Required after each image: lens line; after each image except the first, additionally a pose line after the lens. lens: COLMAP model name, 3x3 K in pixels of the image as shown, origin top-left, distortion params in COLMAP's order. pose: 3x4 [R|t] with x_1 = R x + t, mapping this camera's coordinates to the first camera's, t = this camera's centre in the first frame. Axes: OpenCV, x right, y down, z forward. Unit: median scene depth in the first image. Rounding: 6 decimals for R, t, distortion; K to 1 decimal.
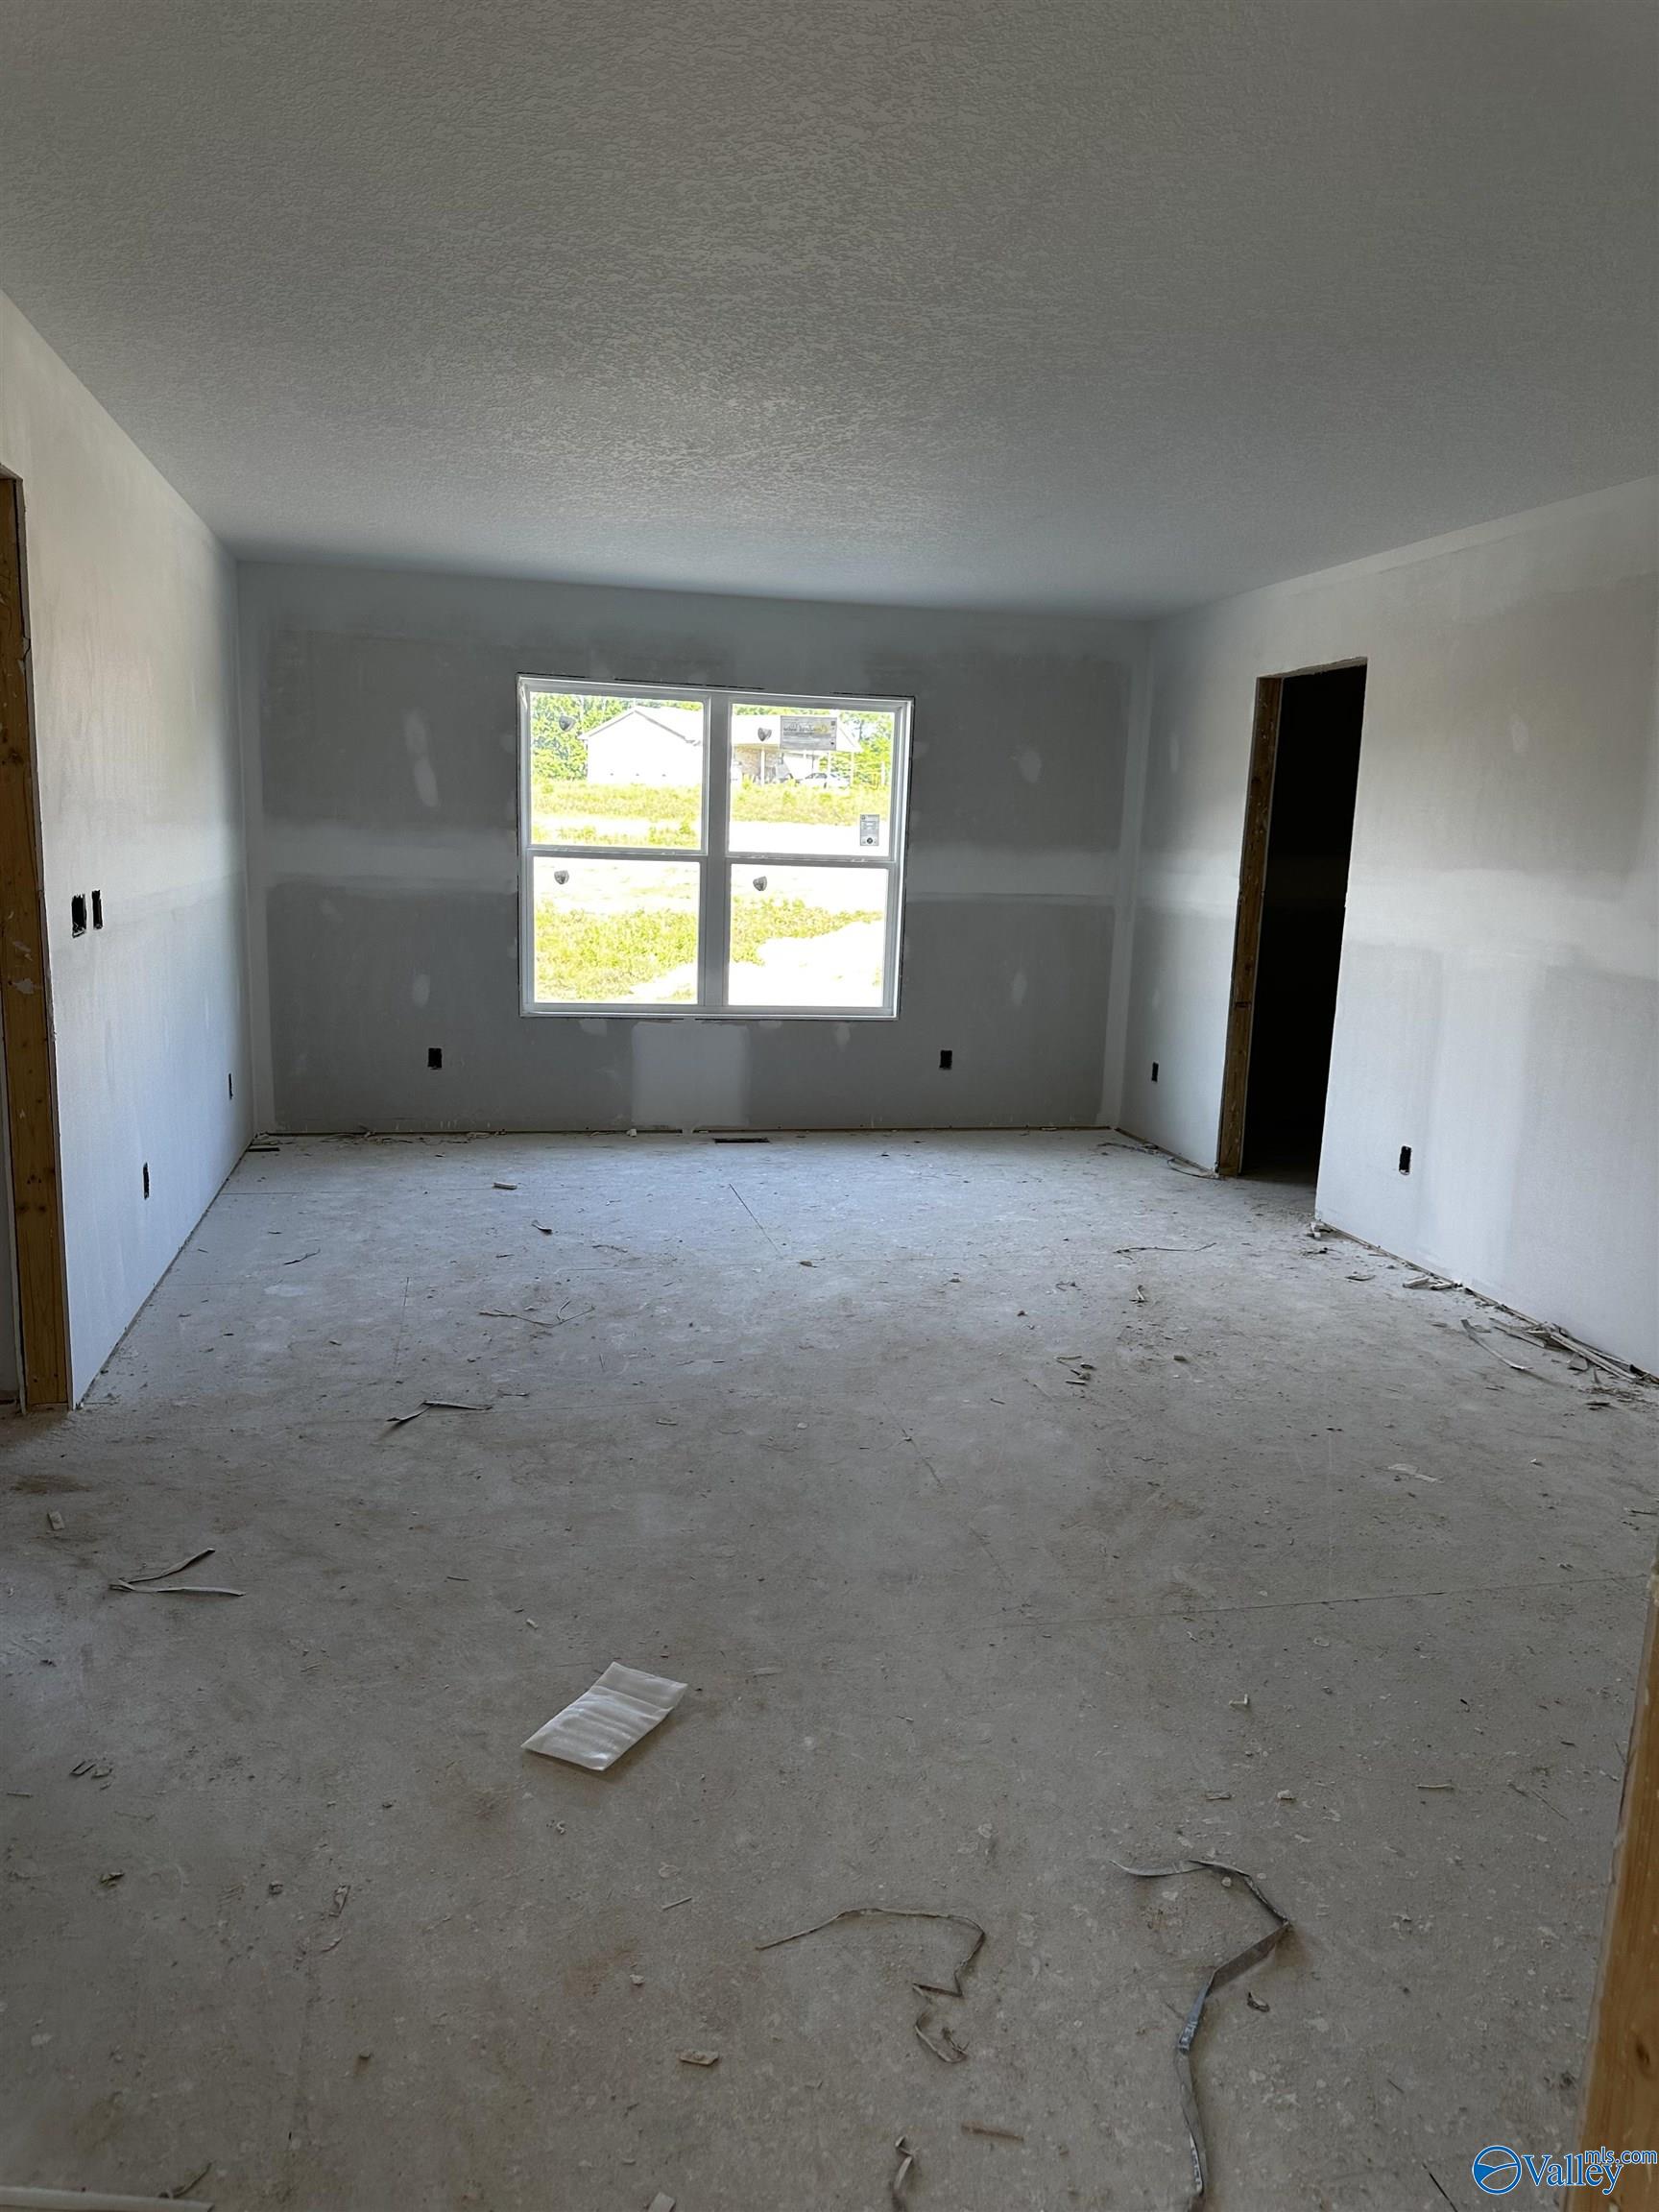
lens RADIAL K [[1558.1, 0, 819.7], [0, 1558.1, 1107.4], [0, 0, 1]] dist [0.151940, -0.206995]
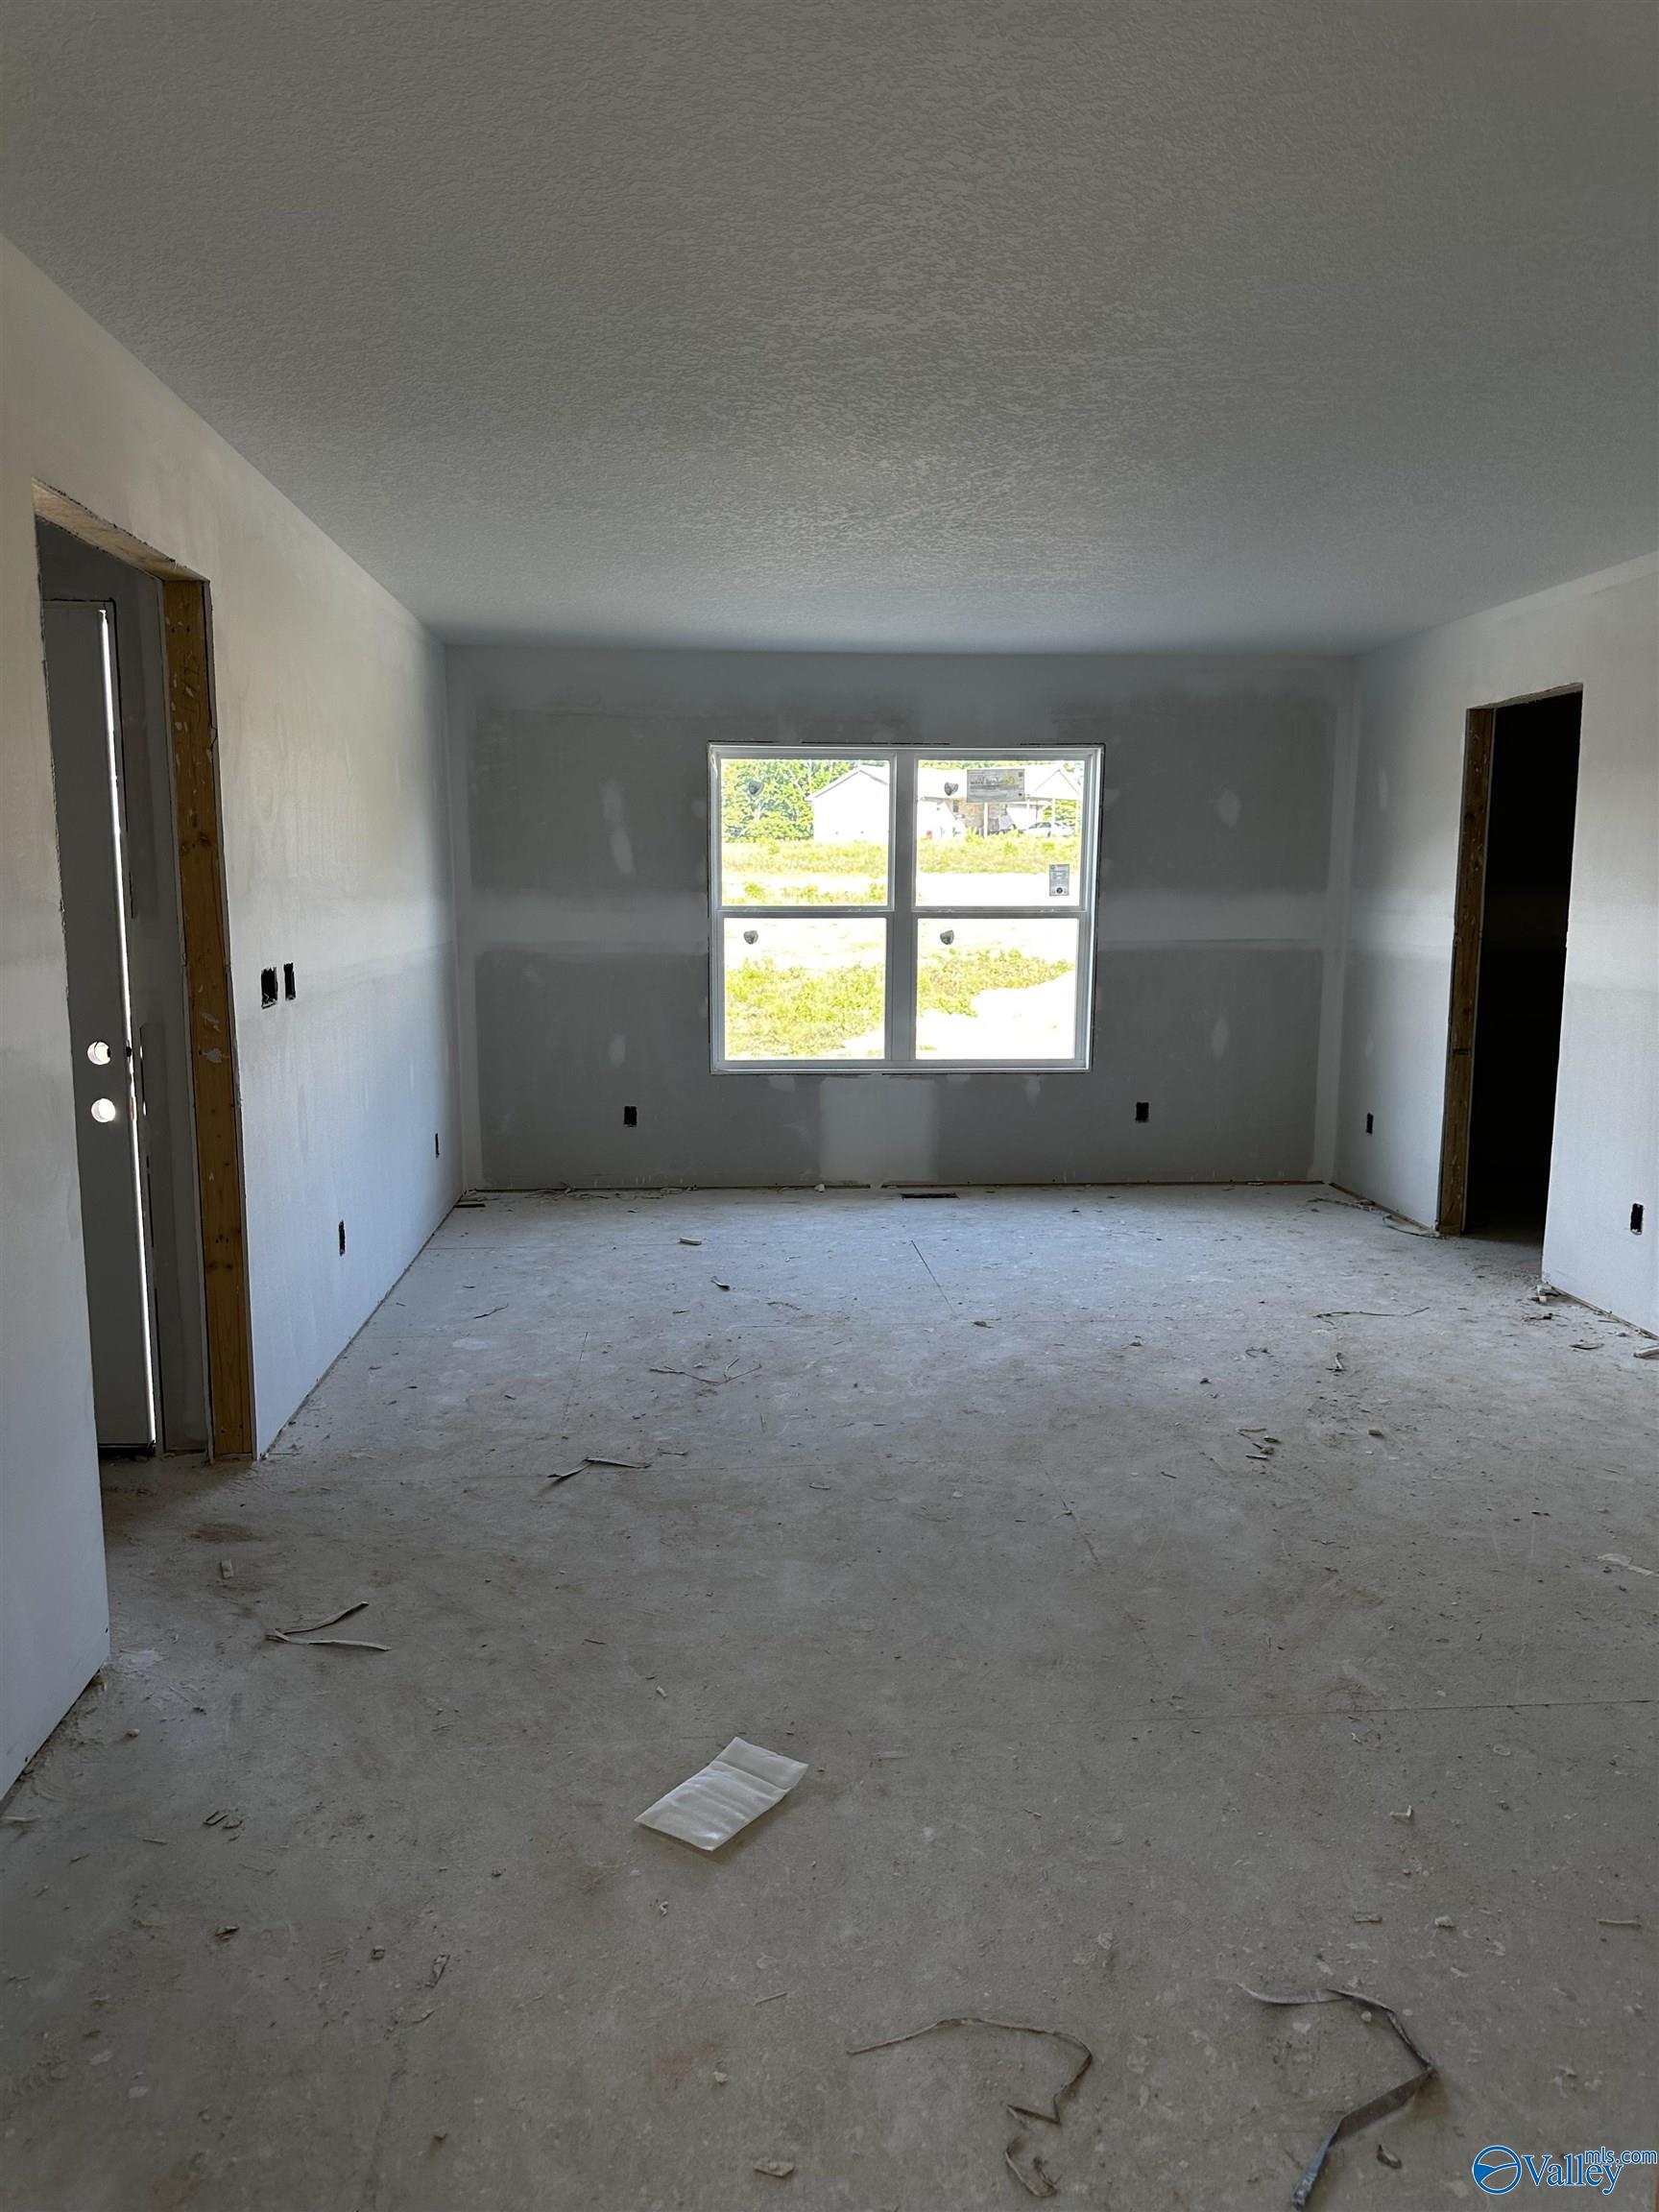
lens RADIAL K [[1558.1, 0, 819.7], [0, 1558.1, 1107.4], [0, 0, 1]] dist [0.151940, -0.206995]
pose [[0.989477, -0.009370, -0.144386, 0.030070], [0.004608, 0.999435, -0.033279, -0.002765], [0.144617, 0.032263, 0.988962, 0.010911]]
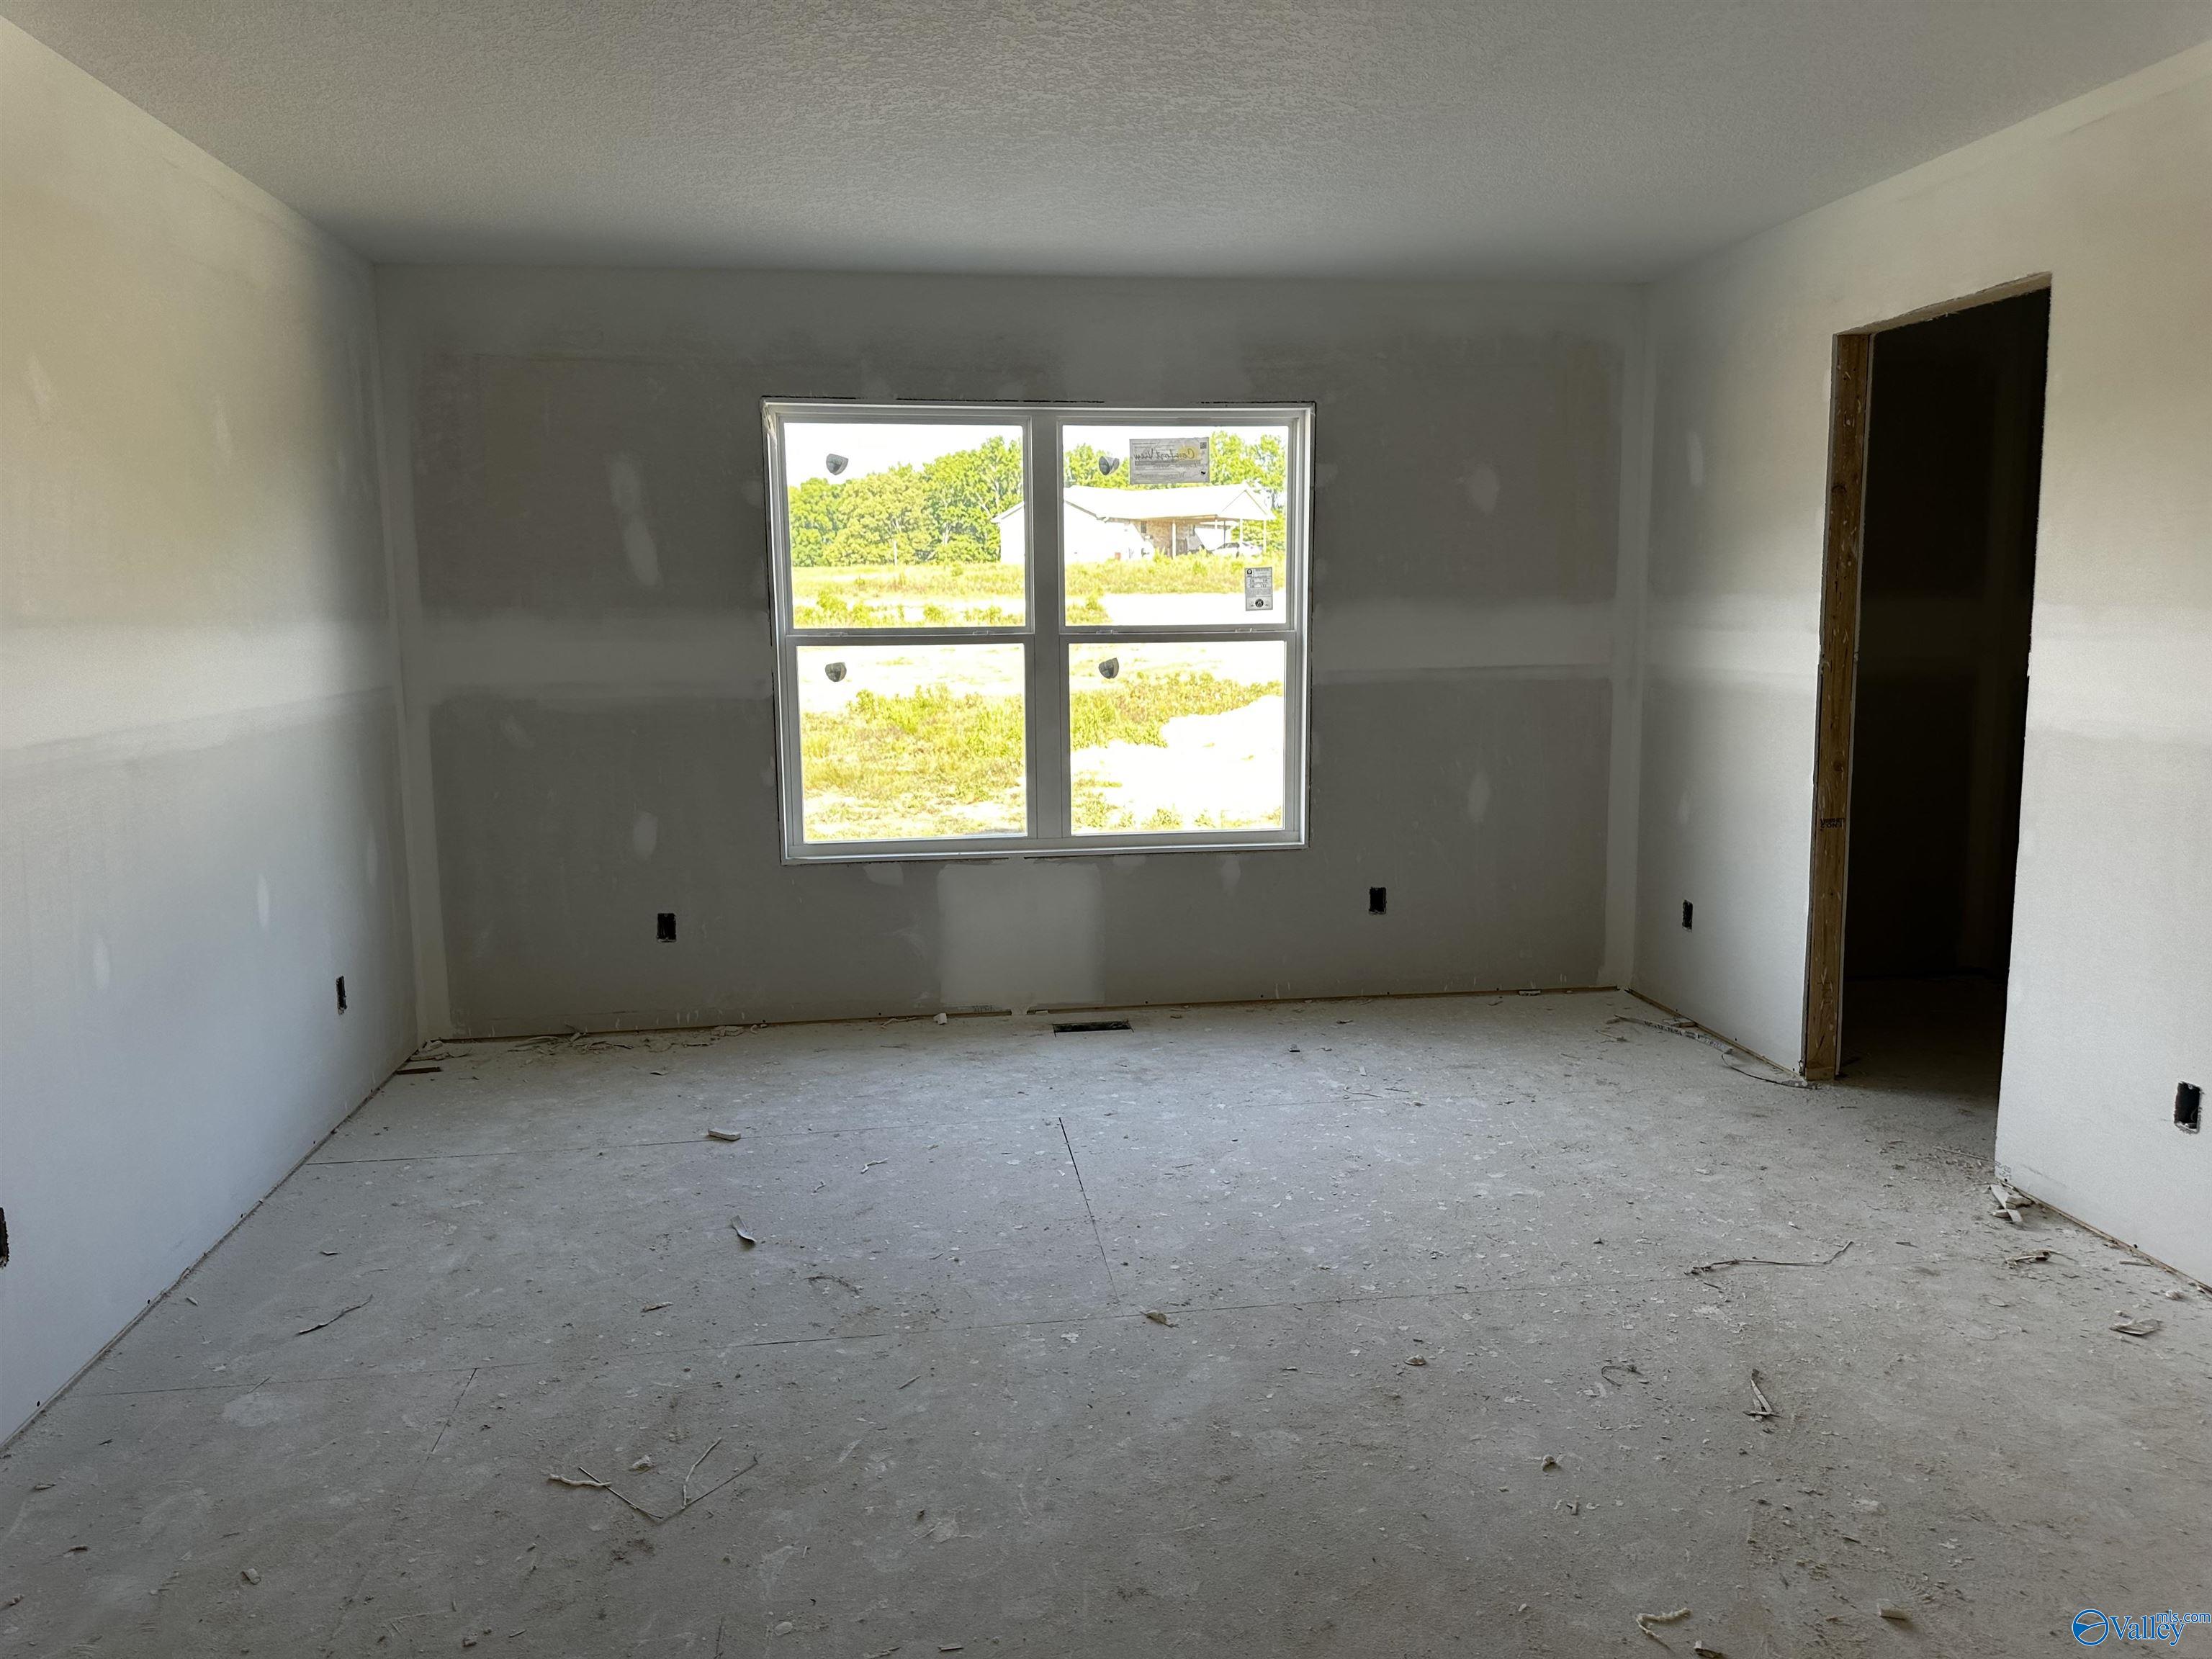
lens RADIAL K [[1558.1, 0, 1112.1], [0, 1558.1, 798.4], [0, 0, 1]] dist [0.151940, -0.206995]
pose [[0.995990, -0.033167, -0.083087, 0.026667], [0.028909, 0.998232, -0.051941, -0.056176], [0.084663, 0.049330, 0.995188, 0.350418]]
